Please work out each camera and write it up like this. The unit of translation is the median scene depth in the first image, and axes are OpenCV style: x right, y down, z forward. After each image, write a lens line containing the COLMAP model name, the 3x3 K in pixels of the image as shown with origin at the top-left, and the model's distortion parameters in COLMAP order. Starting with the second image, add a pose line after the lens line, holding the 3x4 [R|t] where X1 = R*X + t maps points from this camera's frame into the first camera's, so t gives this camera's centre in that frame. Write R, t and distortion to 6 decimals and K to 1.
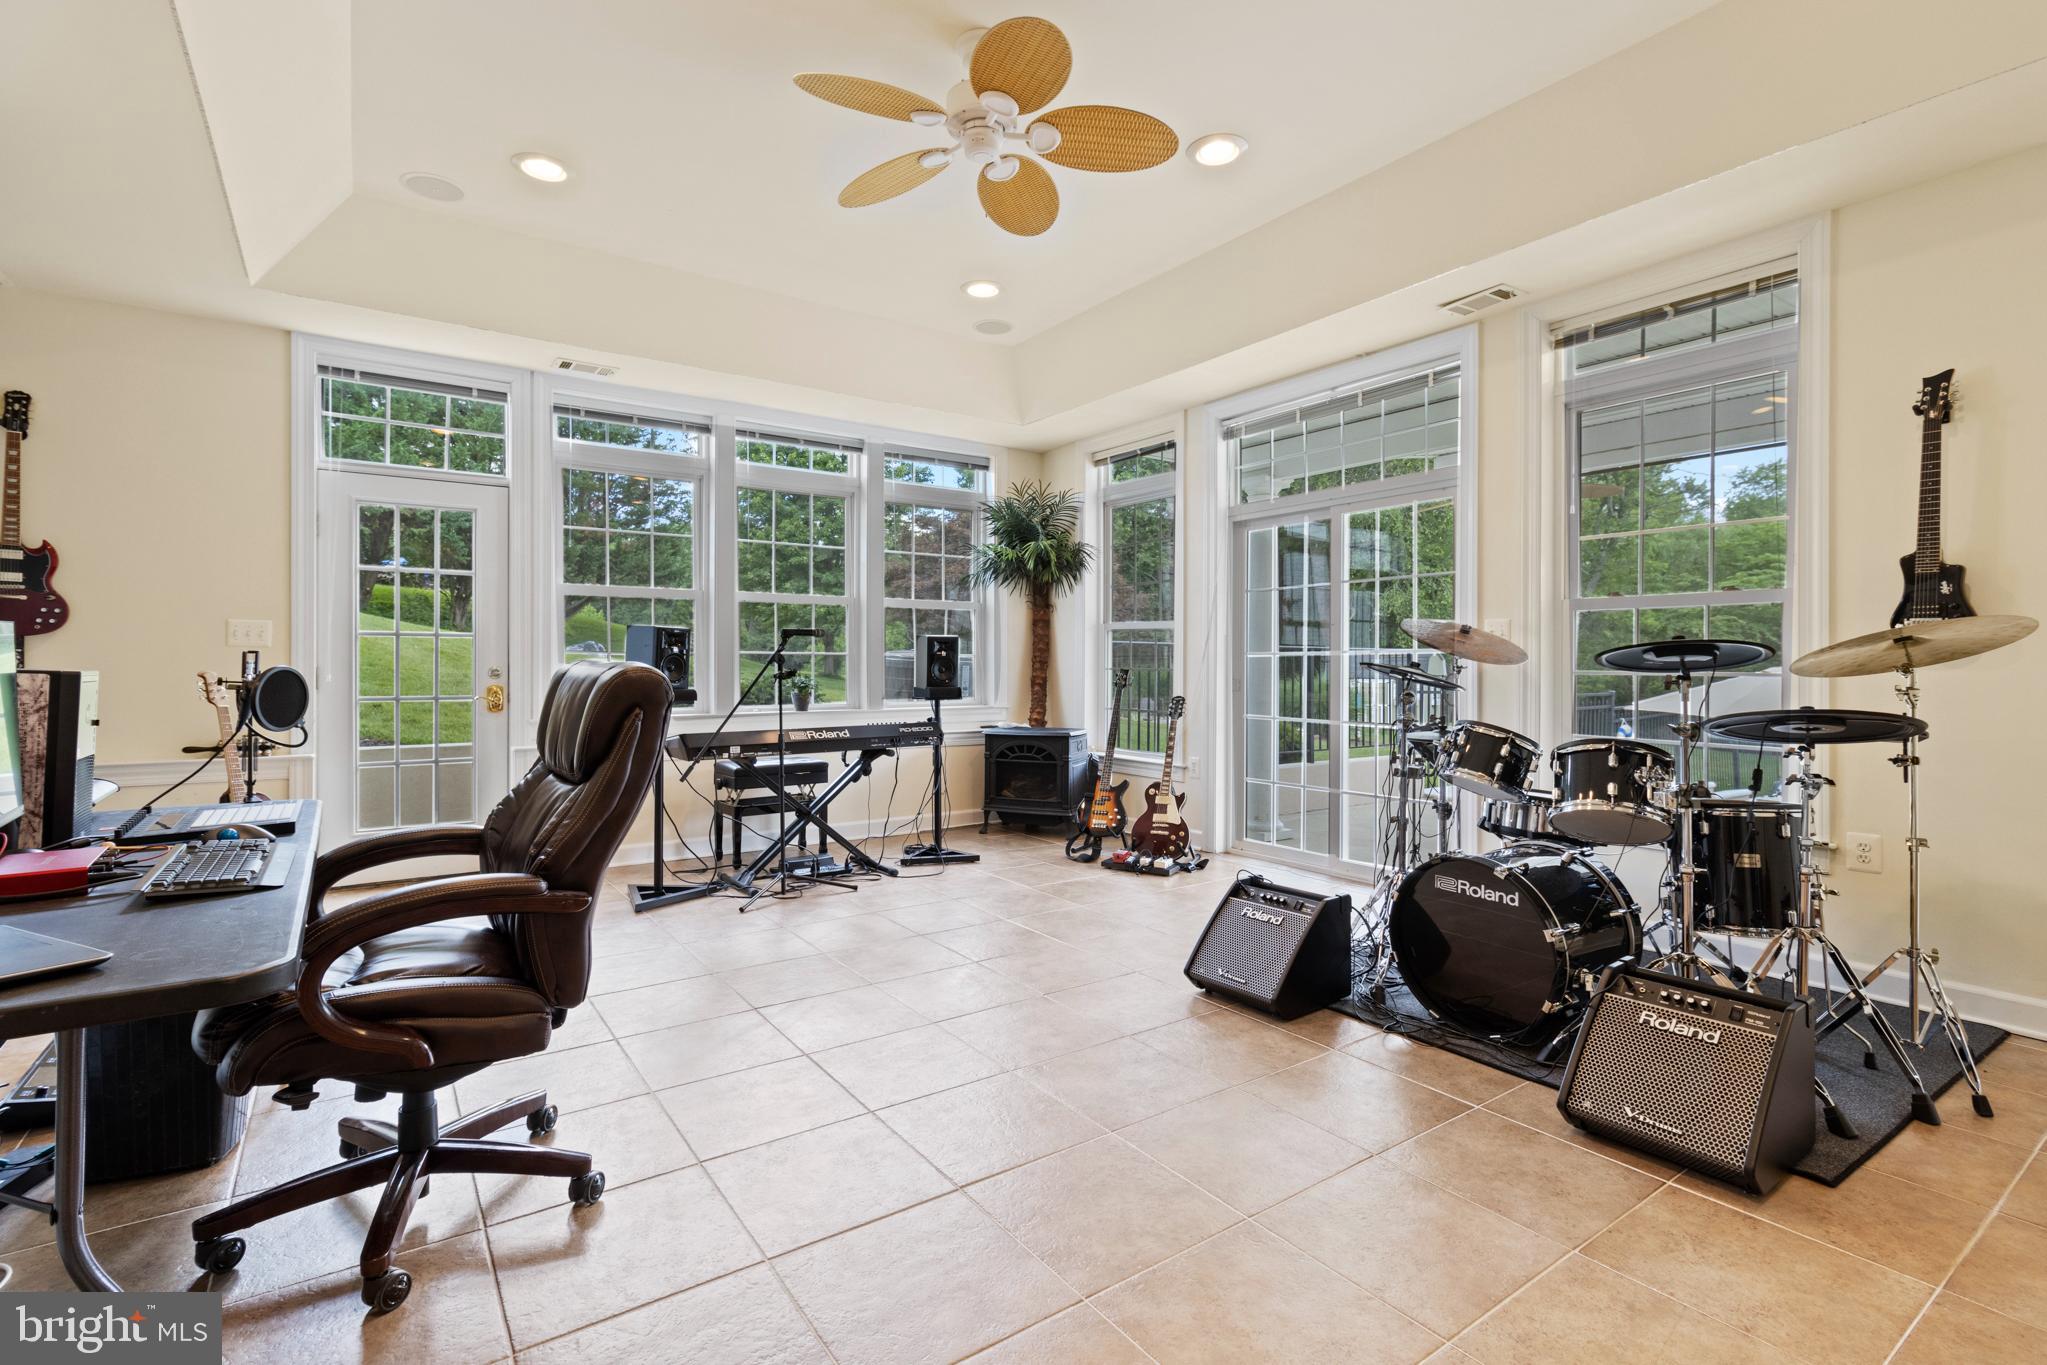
lens RADIAL K [[942.0, 0, 1023.5], [0, 942.0, 682.5], [0, 0, 1]] dist [0.094516, -0.000027]
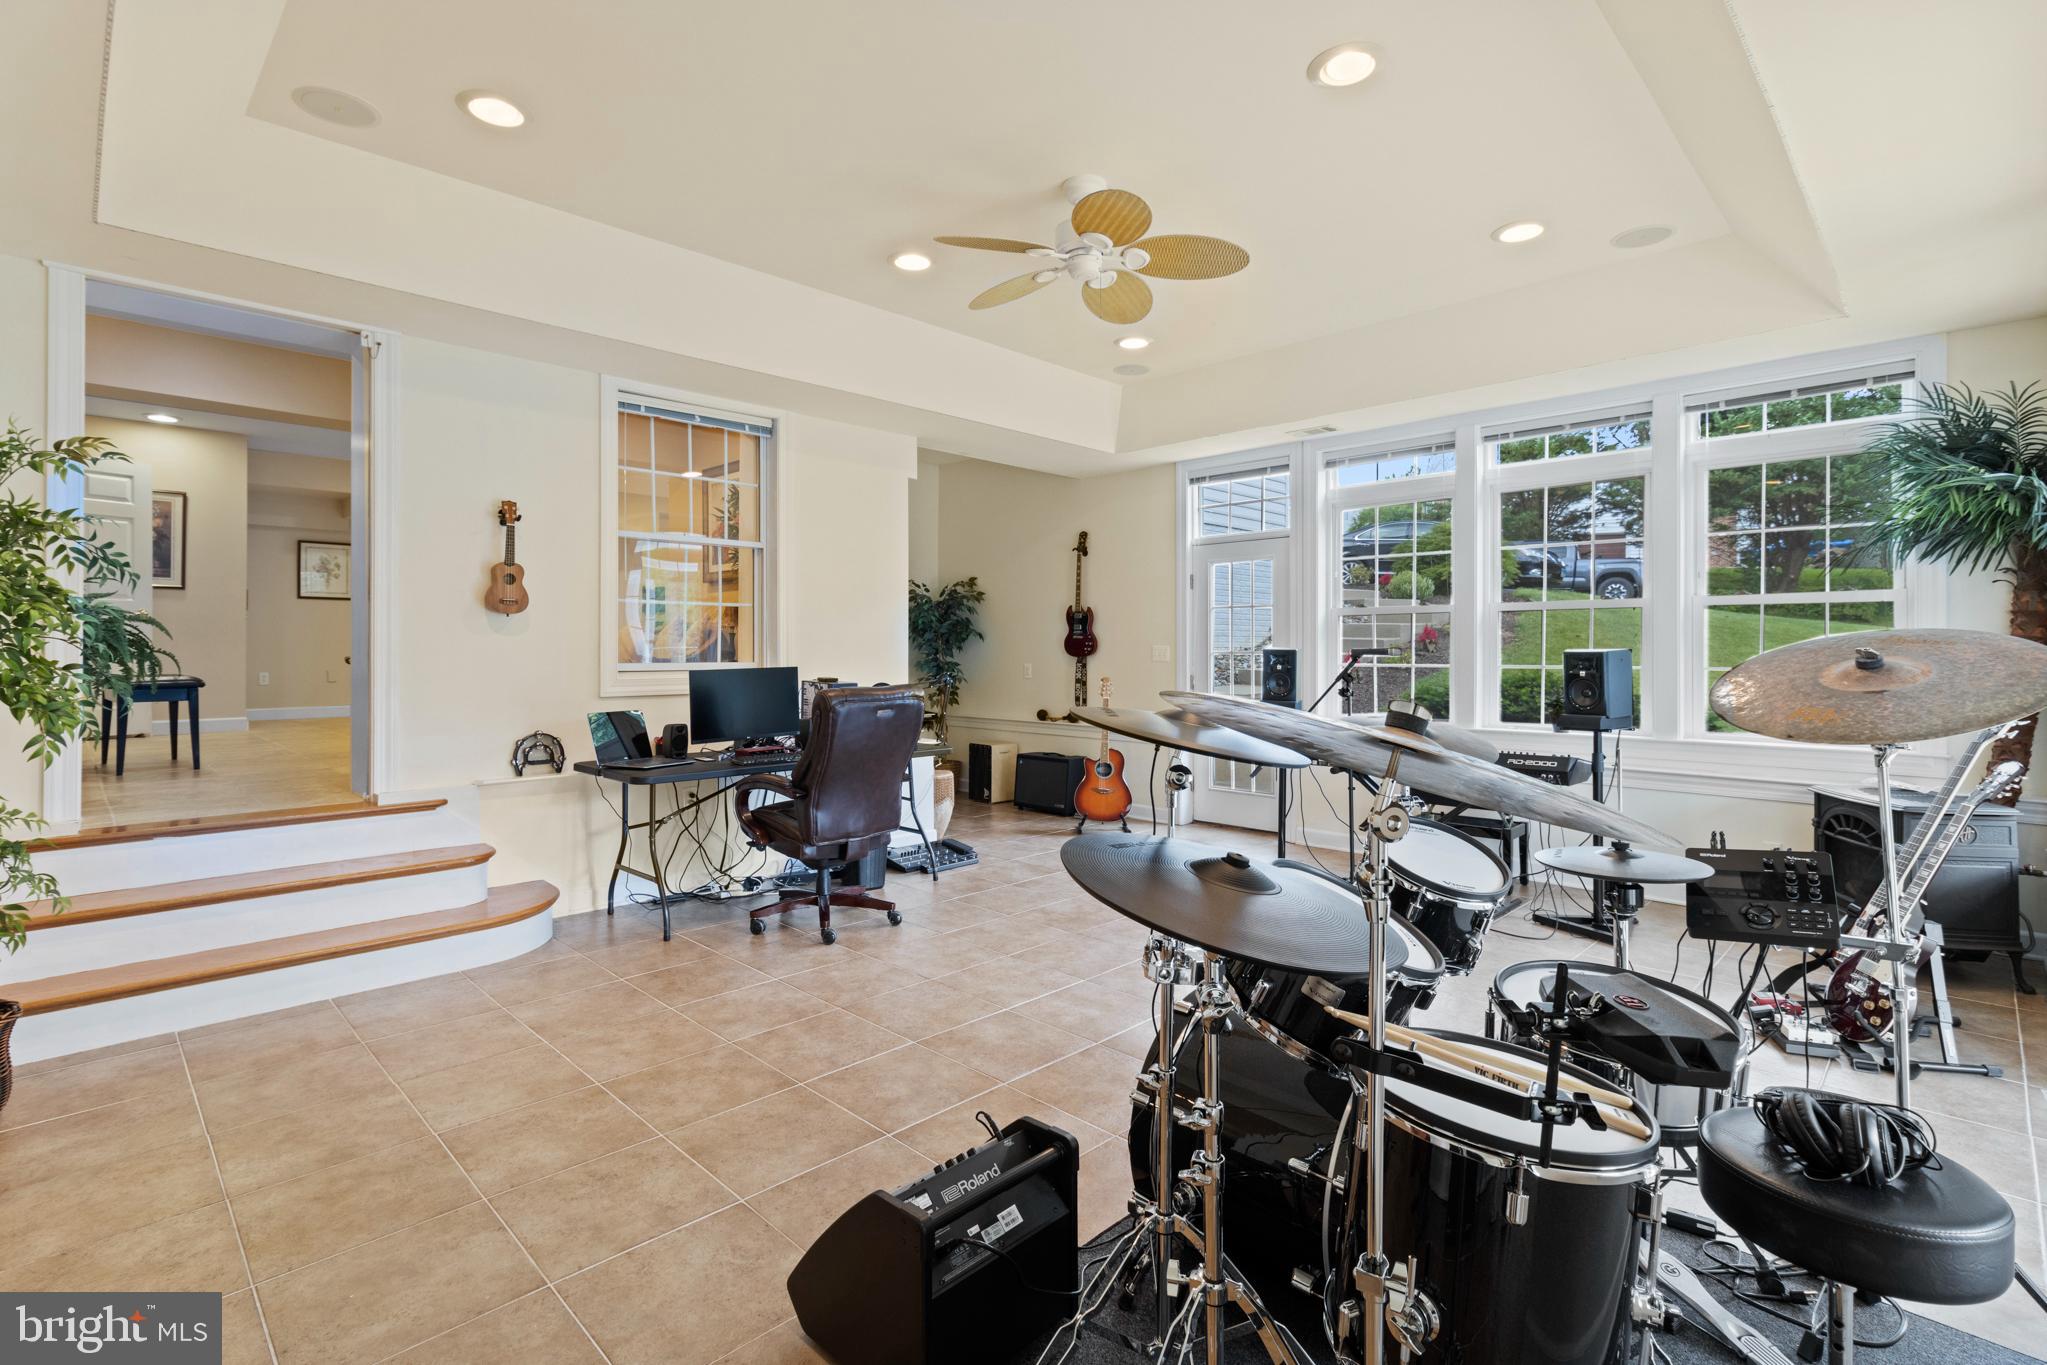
lens RADIAL K [[960.5, 0, 1017.9], [0, 960.5, 658.5], [0, 0, 1]] dist [0.001068, 0.000020]
pose [[0.173771, -0.000789, -0.984786, 0.760920], [-0.043998, 0.998995, -0.008564, -0.016957], [0.983803, 0.044817, 0.173561, 0.498407]]
